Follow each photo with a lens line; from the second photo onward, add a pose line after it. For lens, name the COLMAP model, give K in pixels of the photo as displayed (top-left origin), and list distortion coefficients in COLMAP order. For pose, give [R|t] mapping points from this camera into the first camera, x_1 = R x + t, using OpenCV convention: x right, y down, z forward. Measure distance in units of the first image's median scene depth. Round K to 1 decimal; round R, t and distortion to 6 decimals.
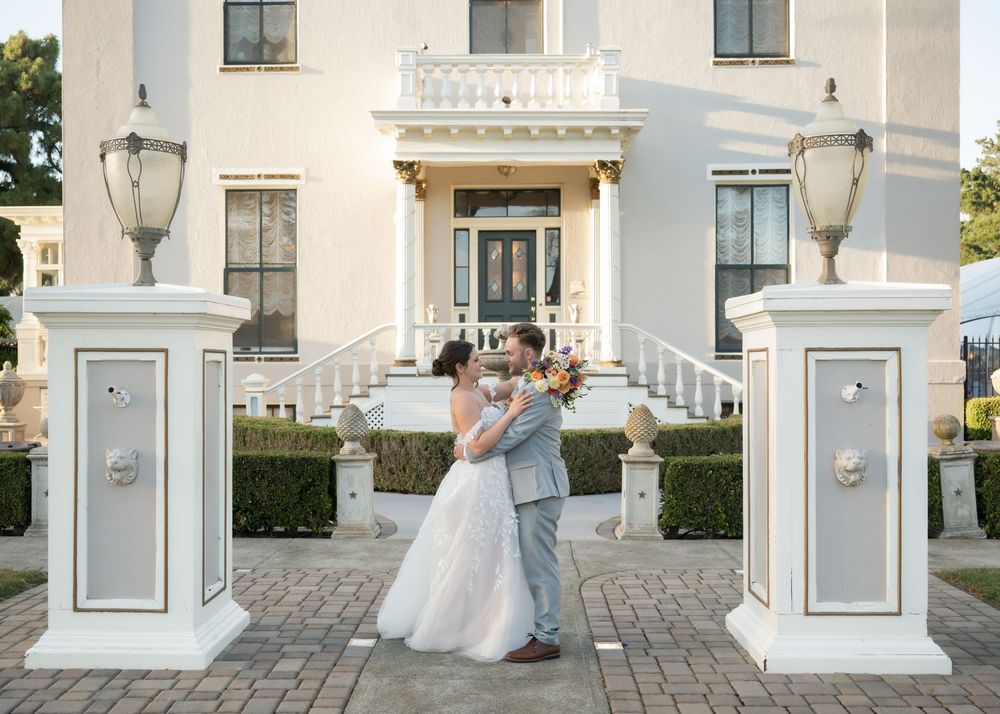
lens RADIAL K [[965.3, 0, 490.7], [0, 965.3, 366.7], [0, 0, 1]] dist [-0.009231, 0.000000]
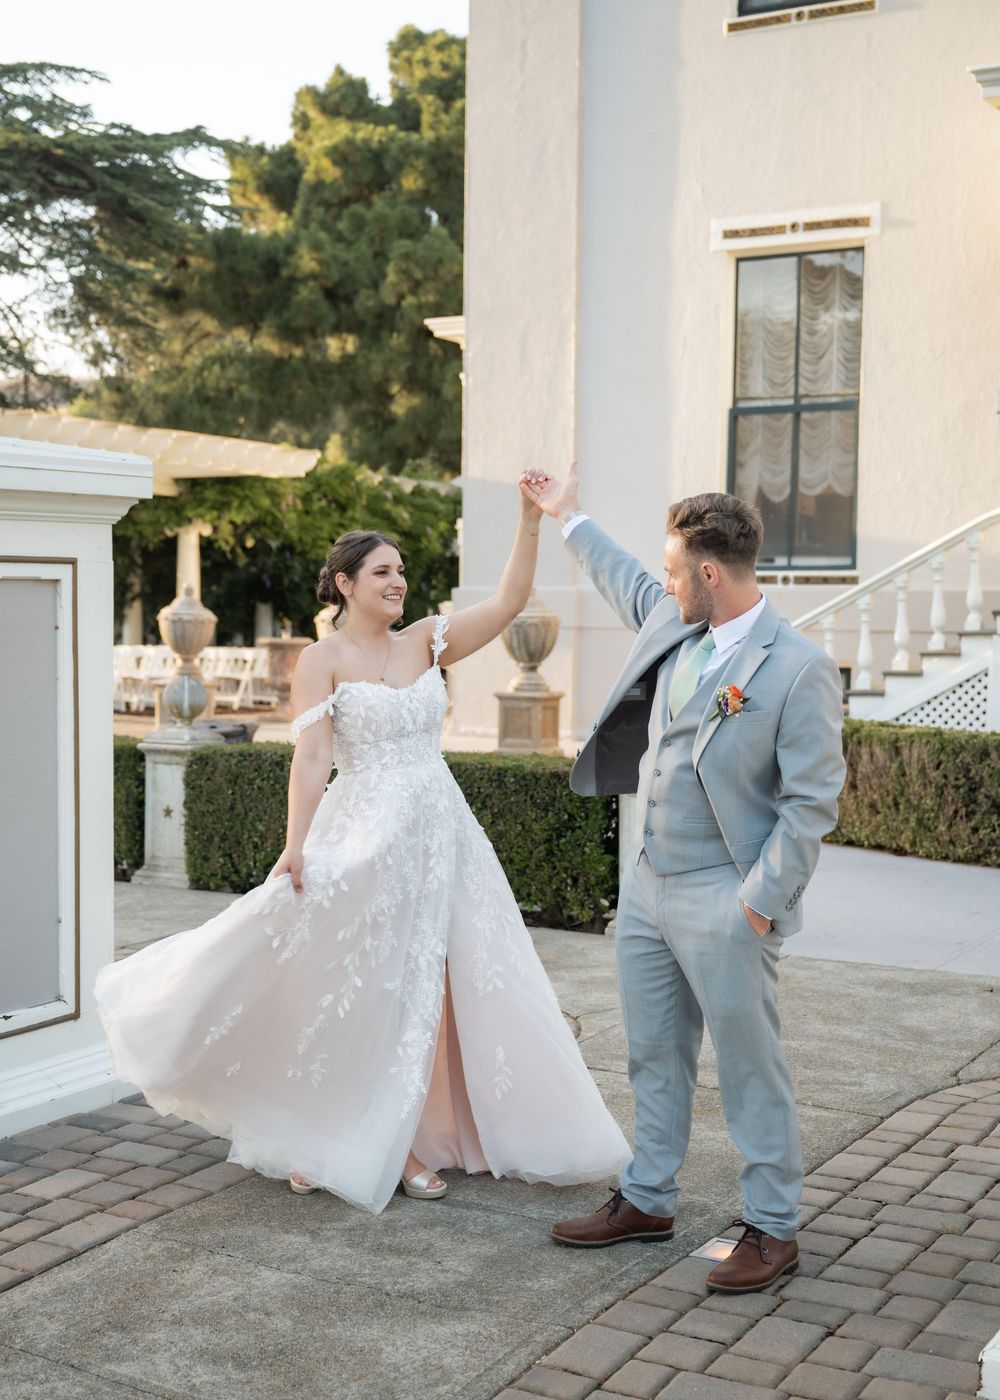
lens RADIAL K [[1811.5, 0, 499.1], [0, 1811.5, 703.3], [0, 0, 1]] dist [0.003826, 0.000000]
pose [[0.890207, 0.032244, -0.454414, 0.146341], [-0.005047, 0.998129, 0.060938, -0.000055], [0.455528, -0.051954, 0.888704, 0.096608]]
